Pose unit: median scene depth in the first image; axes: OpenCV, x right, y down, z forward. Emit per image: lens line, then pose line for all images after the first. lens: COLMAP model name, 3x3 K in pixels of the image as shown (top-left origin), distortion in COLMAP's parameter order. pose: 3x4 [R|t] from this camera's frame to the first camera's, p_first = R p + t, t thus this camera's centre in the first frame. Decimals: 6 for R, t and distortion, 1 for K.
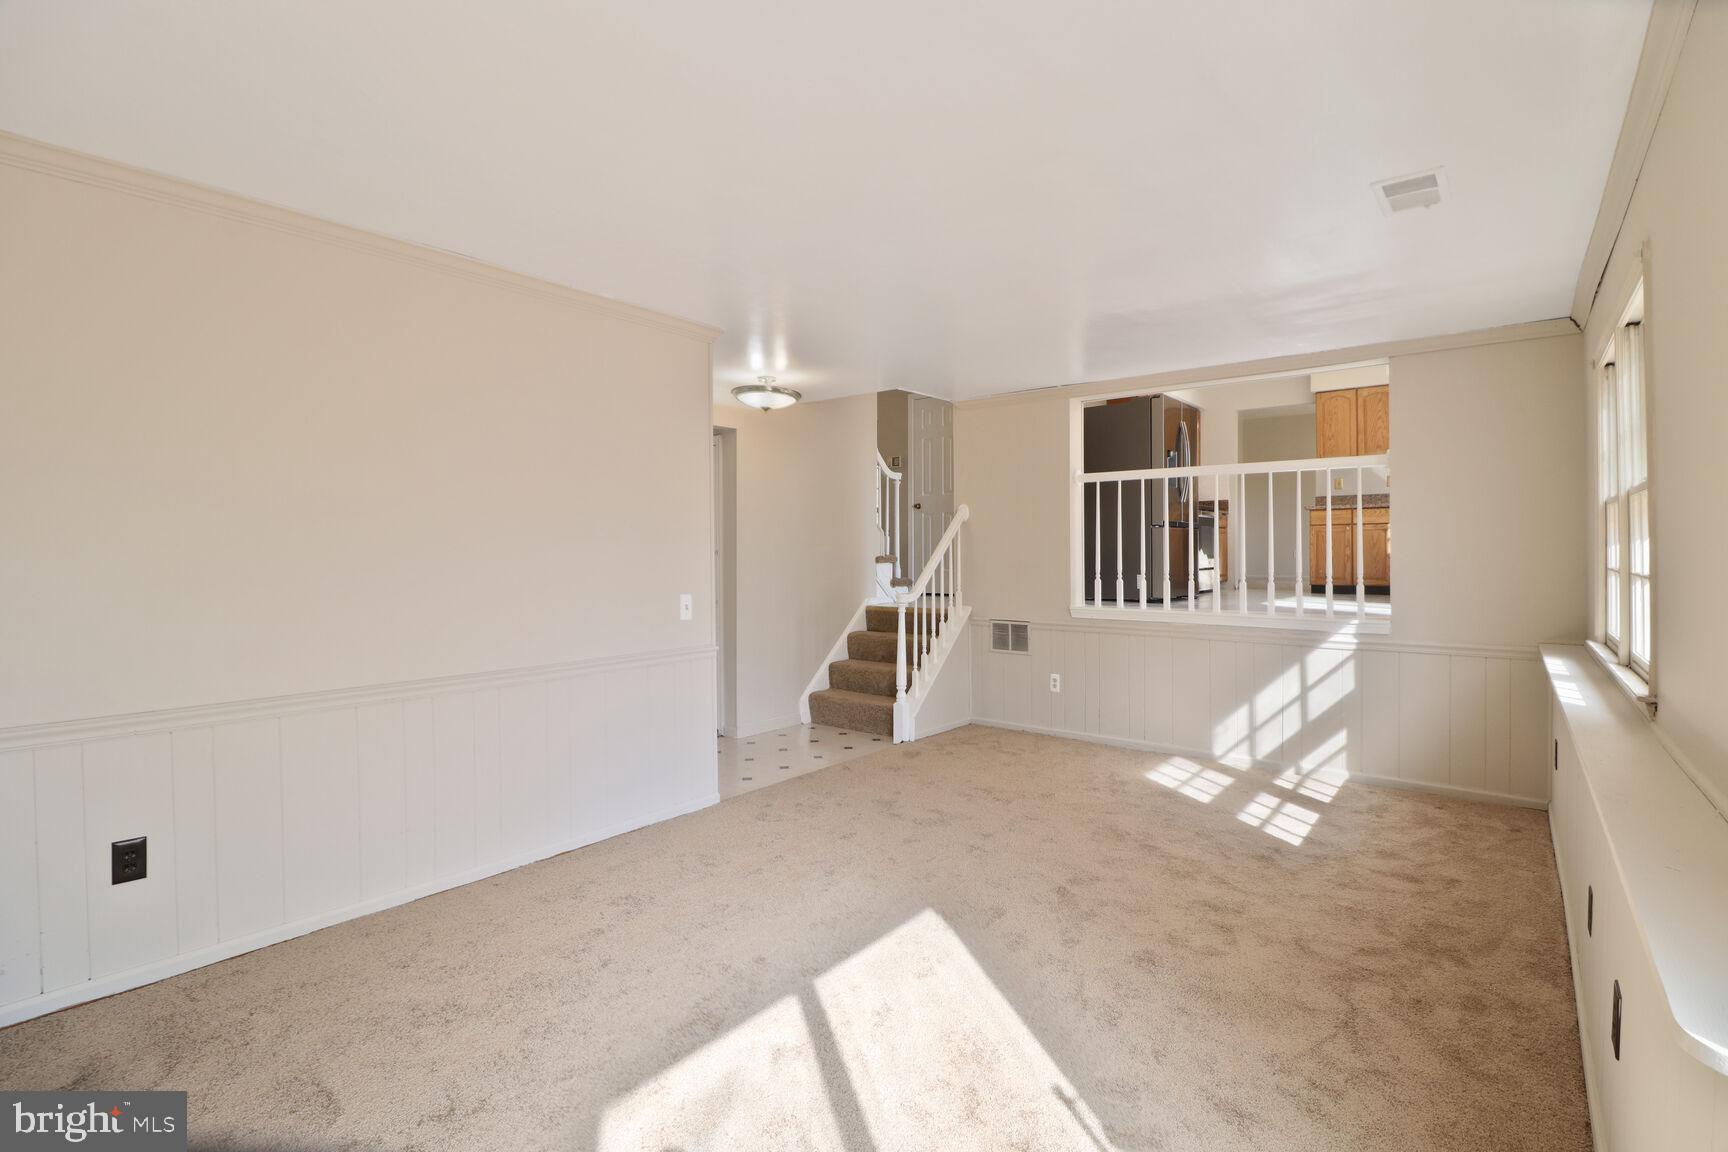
lens RADIAL K [[817.2, 0, 901.5], [0, 817.2, 554.0], [0, 0, 1]] dist [0.009540, -0.008253]
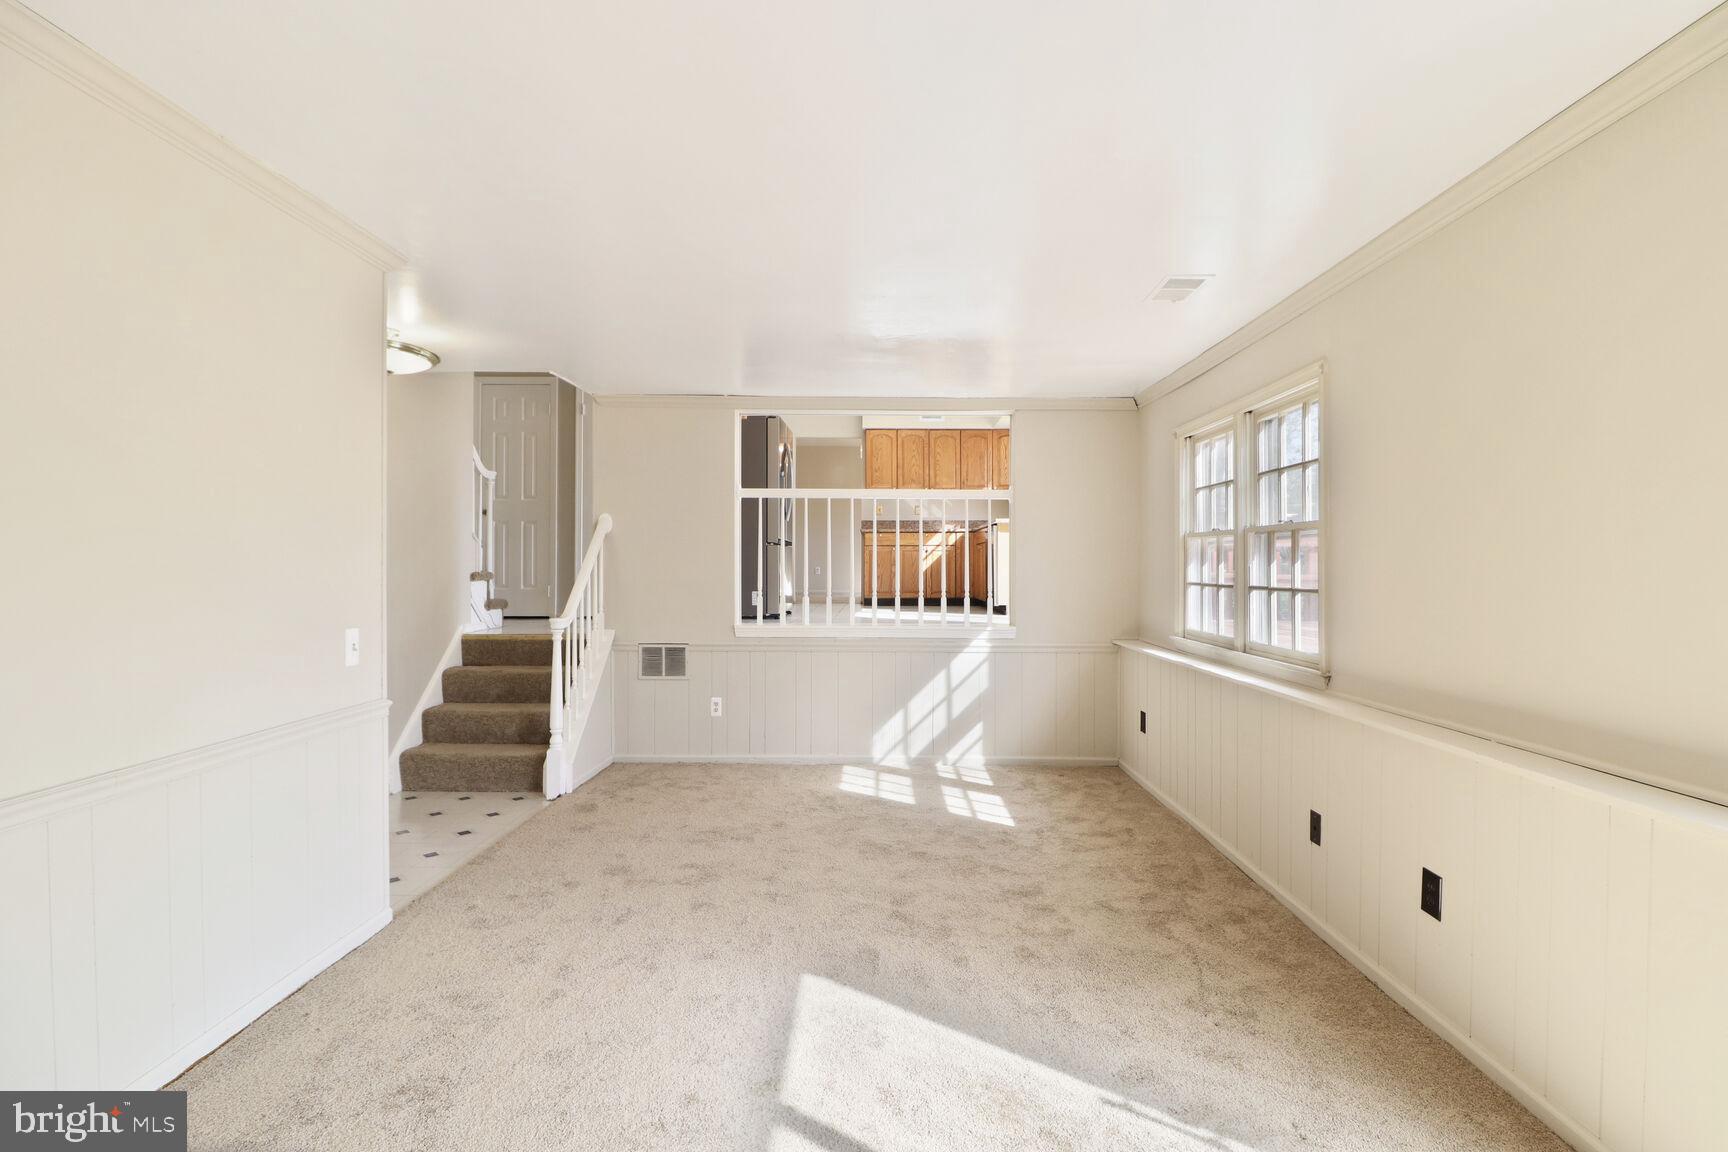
lens RADIAL K [[817.2, 0, 875.9], [0, 817.2, 567.3], [0, 0, 1]] dist [0.009540, -0.008253]
pose [[0.790735, 0.007004, 0.612119, -0.284610], [-0.005333, 0.999975, -0.004552, -0.000889], [-0.612136, 0.000335, 0.790753, 0.158509]]
